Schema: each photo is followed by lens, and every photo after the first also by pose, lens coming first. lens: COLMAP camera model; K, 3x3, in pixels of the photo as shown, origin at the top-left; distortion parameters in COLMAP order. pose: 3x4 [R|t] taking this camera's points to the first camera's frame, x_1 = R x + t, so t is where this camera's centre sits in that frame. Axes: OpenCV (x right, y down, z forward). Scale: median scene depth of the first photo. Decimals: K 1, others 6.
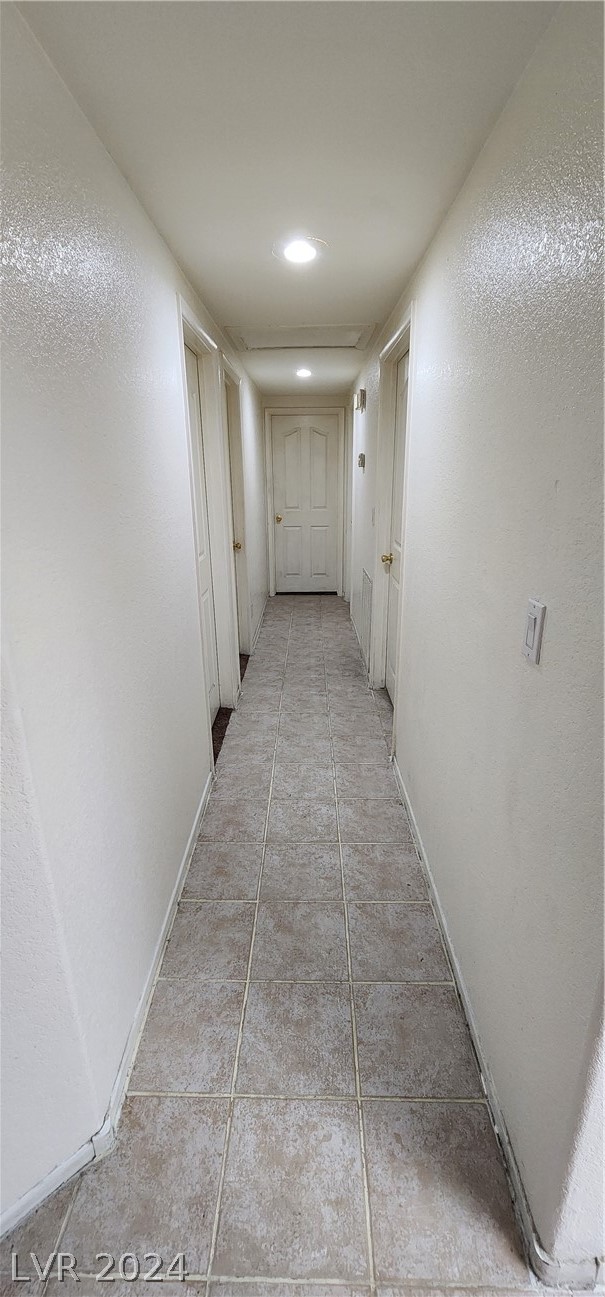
lens RADIAL K [[533.4, 0, 301.6], [0, 533.4, 646.6], [0, 0, 1]] dist [-0.000440, 0.000042]
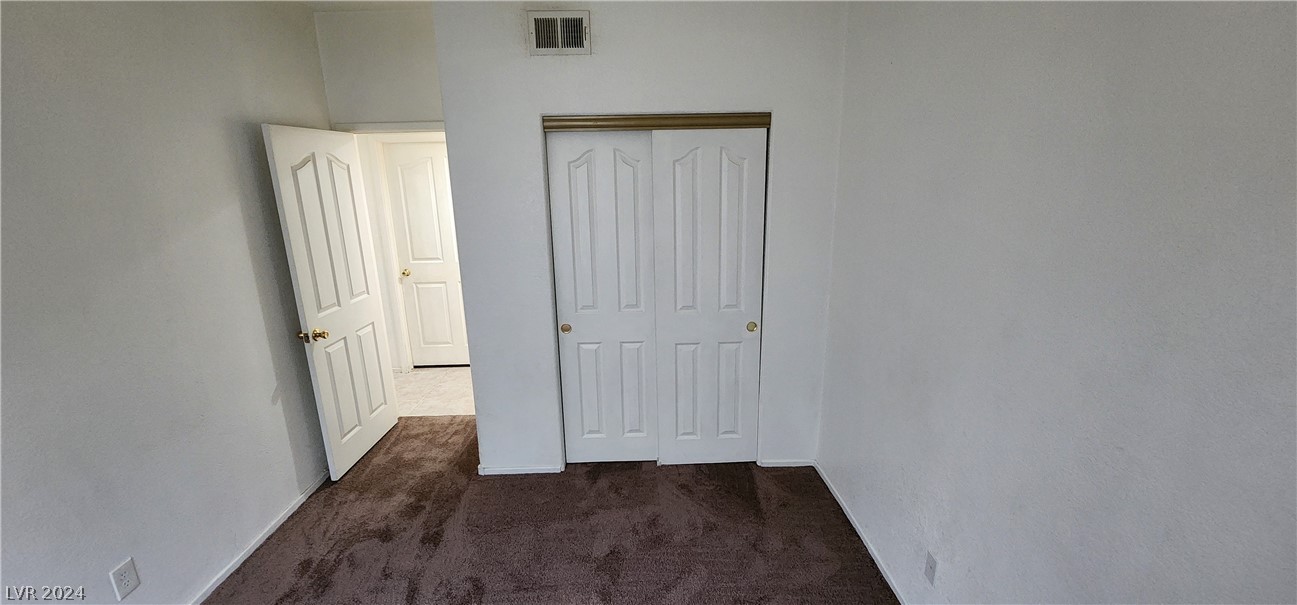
lens RADIAL K [[533.4, 0, 647.4], [0, 533.4, 313.9], [0, 0, 1]] dist [-0.000440, 0.000042]
pose [[-0.037541, -0.244155, 0.969009, -1.213448], [0.359330, 0.901535, 0.241075, -0.166376], [-0.932455, 0.357244, 0.053888, 0.385609]]
